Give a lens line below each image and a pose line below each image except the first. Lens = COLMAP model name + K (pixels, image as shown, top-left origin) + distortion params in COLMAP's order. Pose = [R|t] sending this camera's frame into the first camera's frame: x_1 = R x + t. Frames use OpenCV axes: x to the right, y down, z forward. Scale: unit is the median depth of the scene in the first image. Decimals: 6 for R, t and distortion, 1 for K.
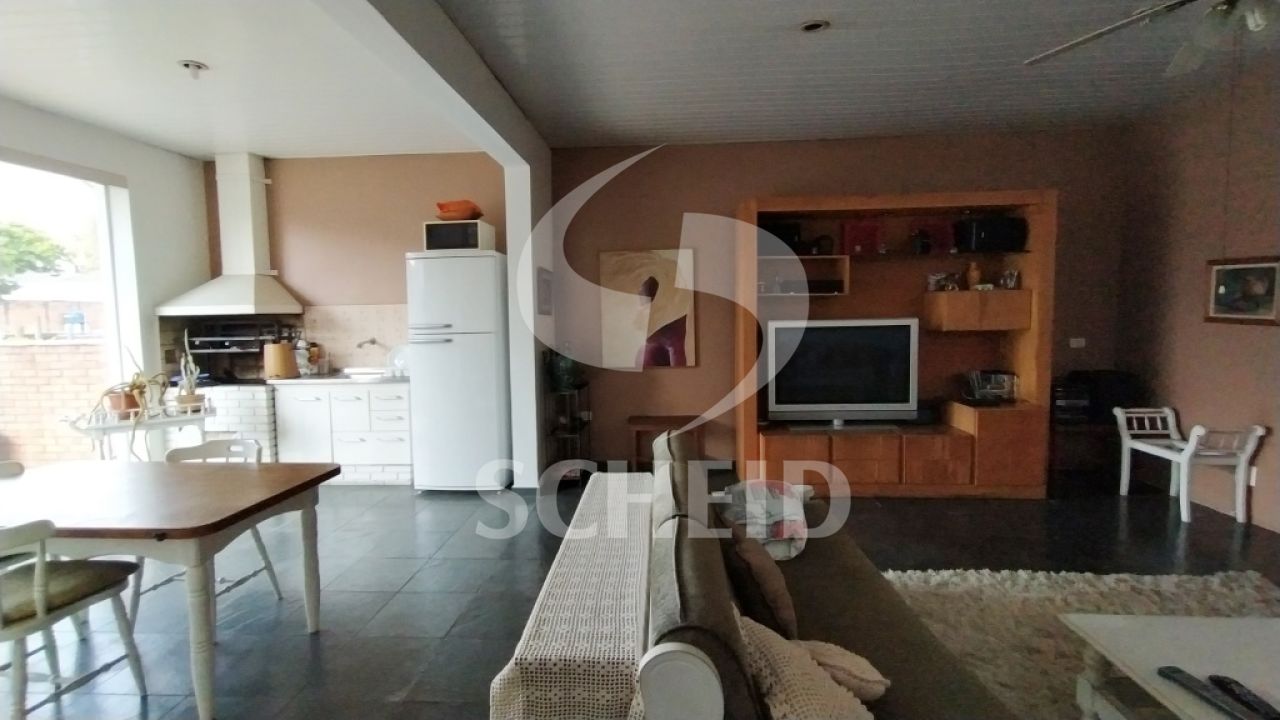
lens RADIAL K [[577.1, 0, 634.6], [0, 577.1, 355.1], [0, 0, 1]] dist [0.007467, -0.000938]
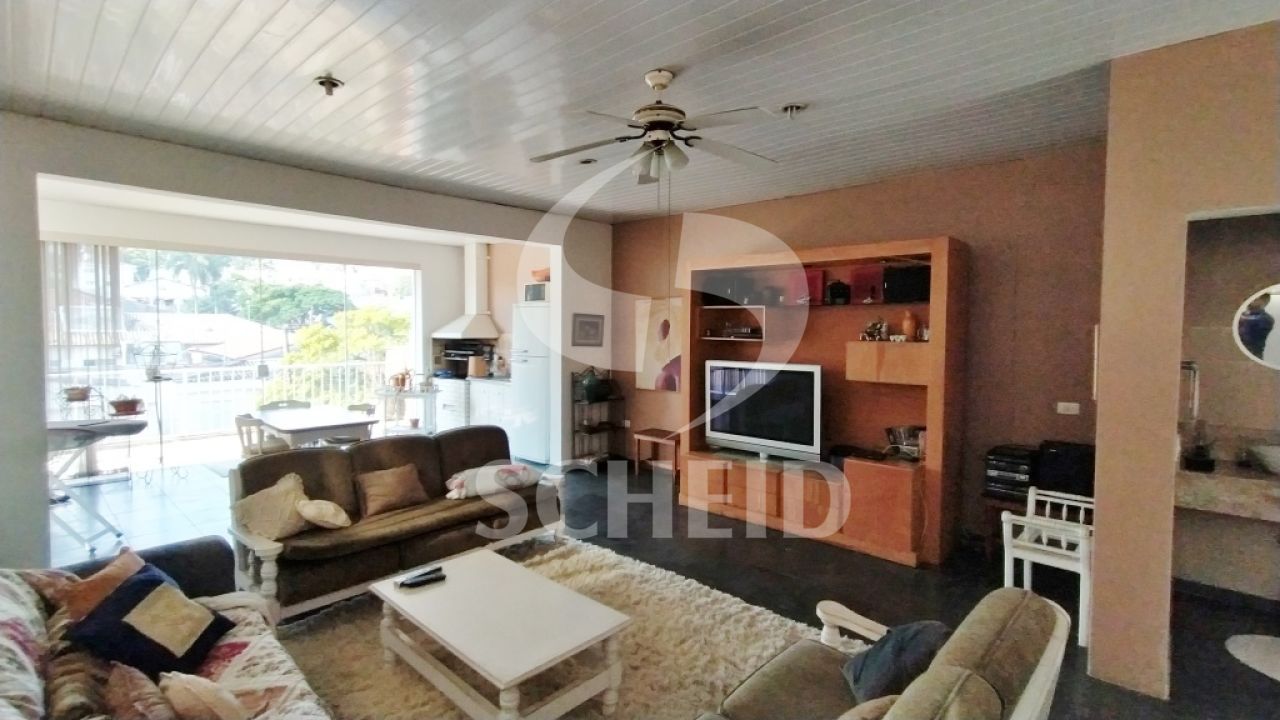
lens RADIAL K [[577.1, 0, 631.8], [0, 577.1, 356.6], [0, 0, 1]] dist [0.007467, -0.000938]
pose [[0.781605, 0.054406, -0.621396, 0.795008], [-0.068522, 0.997649, 0.001161, -0.053624], [0.619999, 0.041672, 0.783496, -0.026791]]
